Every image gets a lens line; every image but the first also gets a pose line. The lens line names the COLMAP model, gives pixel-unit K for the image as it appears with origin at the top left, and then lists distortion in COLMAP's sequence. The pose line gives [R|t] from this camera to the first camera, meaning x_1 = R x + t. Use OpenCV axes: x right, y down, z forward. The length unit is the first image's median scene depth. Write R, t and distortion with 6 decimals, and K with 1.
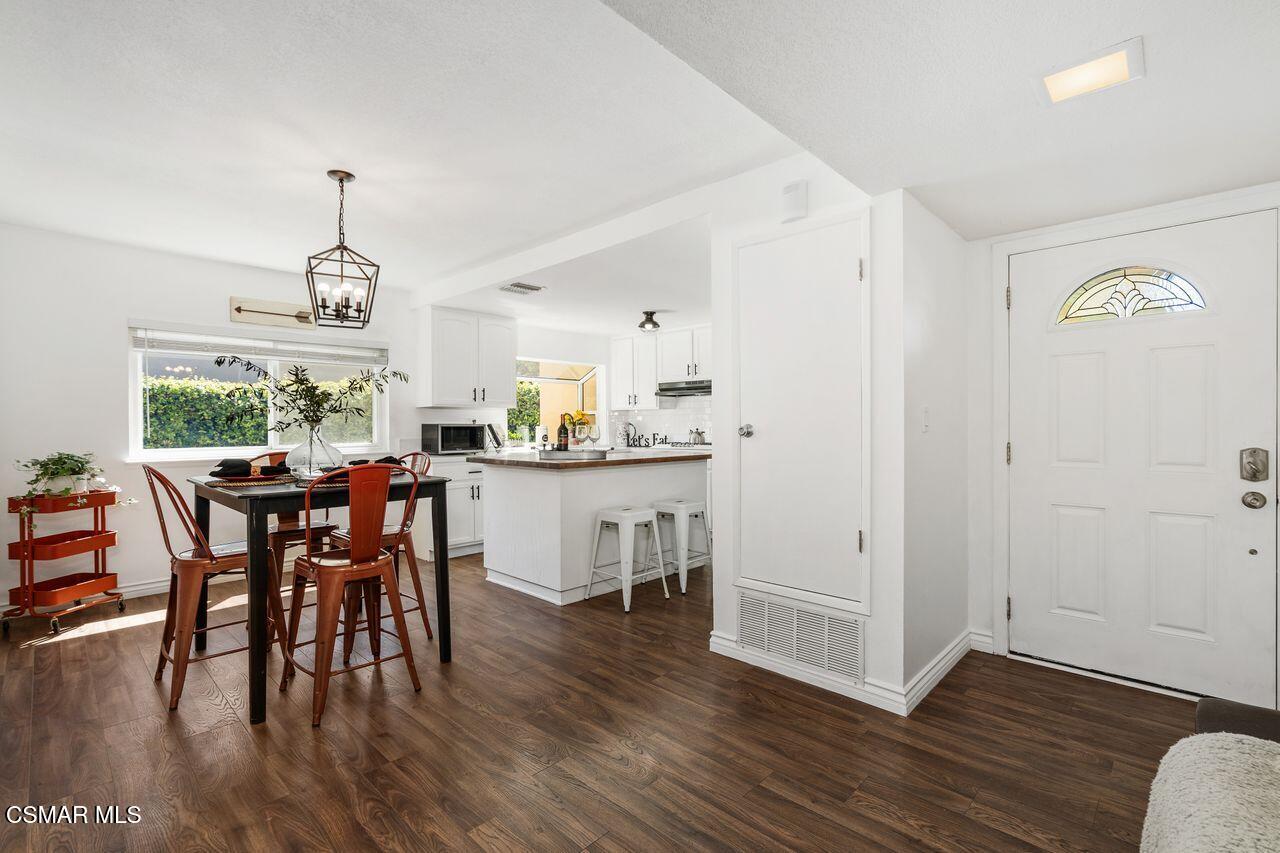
lens RADIAL K [[575.9, 0, 635.4], [0, 575.9, 427.4], [0, 0, 1]] dist [-0.005096, 0.001165]
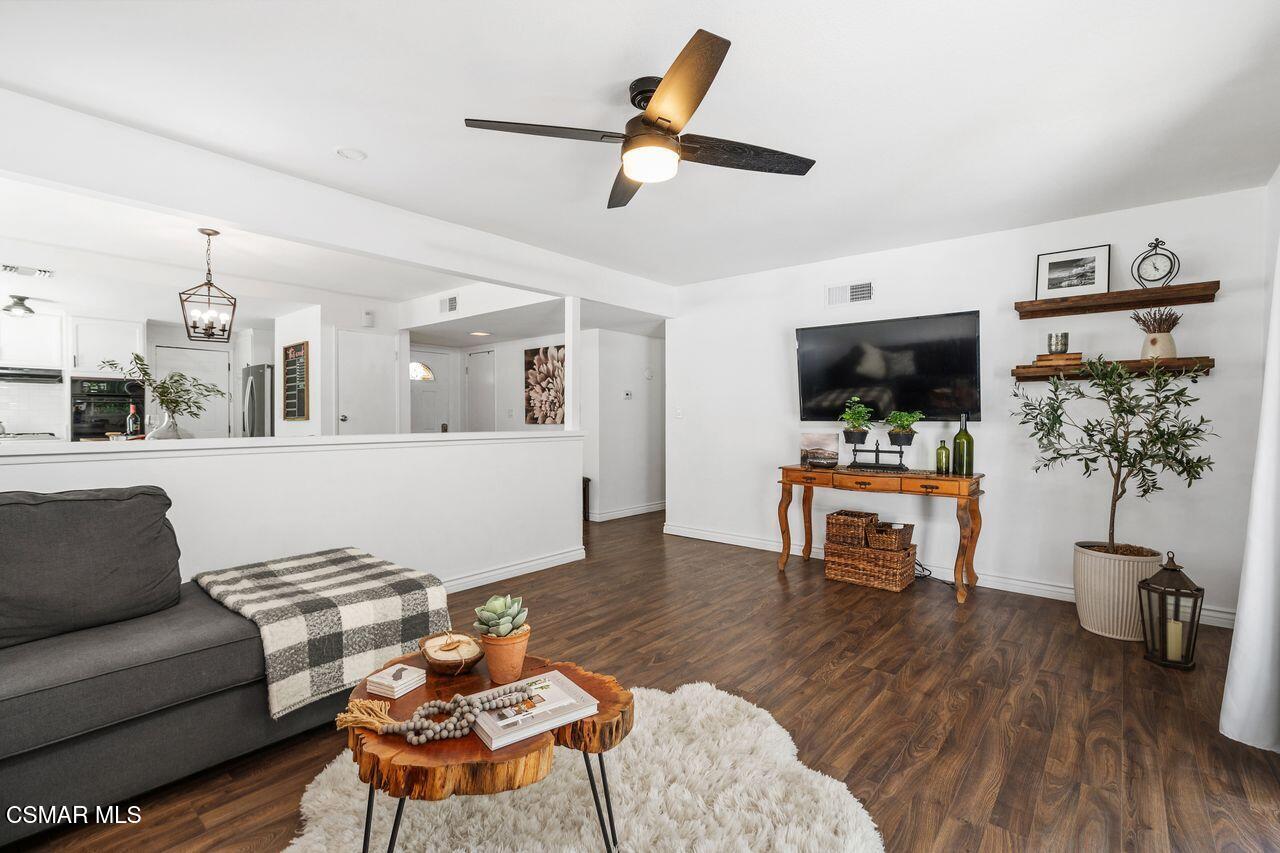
lens RADIAL K [[575.9, 0, 635.4], [0, 575.9, 427.4], [0, 0, 1]] dist [-0.005096, 0.001165]
pose [[-0.059030, -0.014116, 0.998156, -1.353719], [0.001707, 0.999897, 0.014242, 0.007677], [-0.998255, 0.002545, -0.058999, 0.047492]]
